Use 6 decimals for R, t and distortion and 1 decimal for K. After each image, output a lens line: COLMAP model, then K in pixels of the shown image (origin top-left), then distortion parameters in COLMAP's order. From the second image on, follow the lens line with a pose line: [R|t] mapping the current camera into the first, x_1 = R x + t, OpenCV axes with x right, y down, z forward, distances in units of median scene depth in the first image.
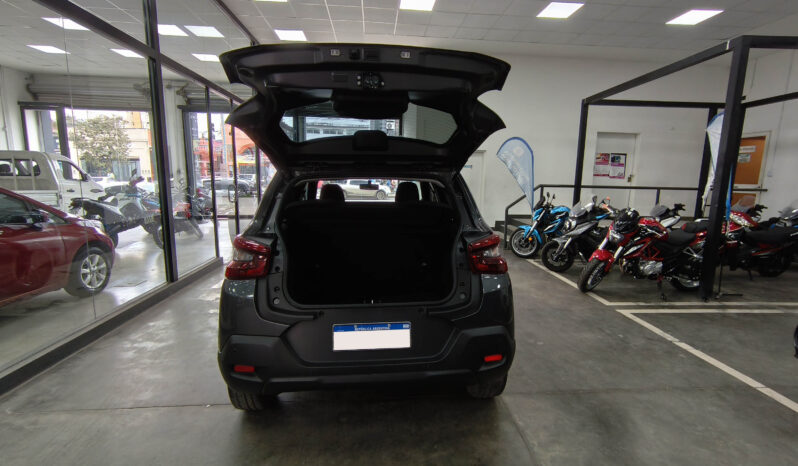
lens RADIAL K [[339.3, 0, 400.2], [0, 339.3, 242.8], [0, 0, 1]] dist [0.001541, 0.000102]
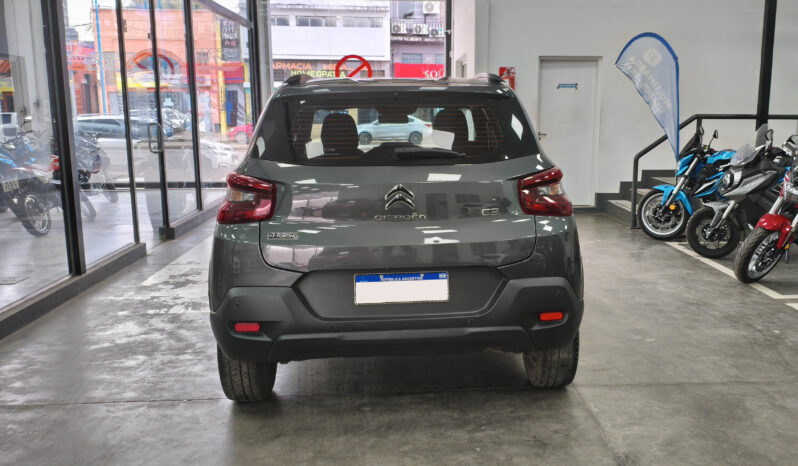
lens RADIAL K [[685.3, 0, 437.8], [0, 685.3, 229.2], [0, 0, 1]] dist [0.077730, -0.184090]
pose [[0.999444, -0.016205, -0.029154, 0.021621], [0.015452, 0.999547, -0.025840, 0.068719], [0.029559, 0.025375, 0.999241, -0.259424]]
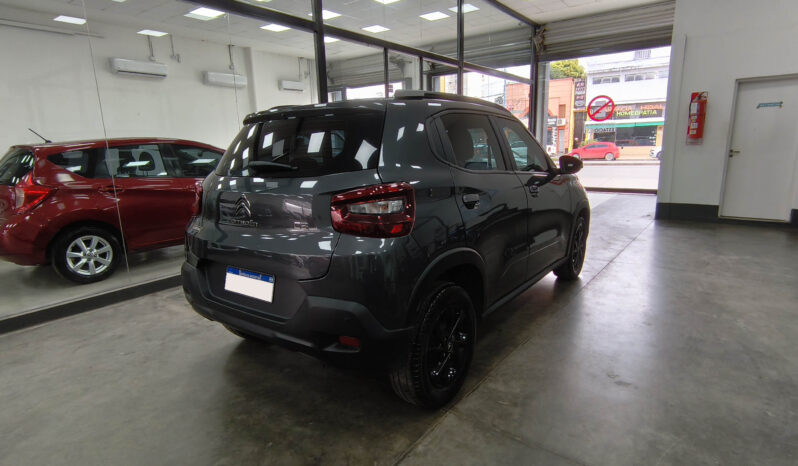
lens RADIAL K [[407.2, 0, 425.2], [0, 407.2, 232.3], [0, 0, 1]] dist [-0.000085, 0.000305]
pose [[0.772956, 0.093547, -0.627525, 0.392049], [-0.081425, 0.995518, 0.048110, 0.013548], [0.629213, 0.013909, 0.777109, 0.163000]]
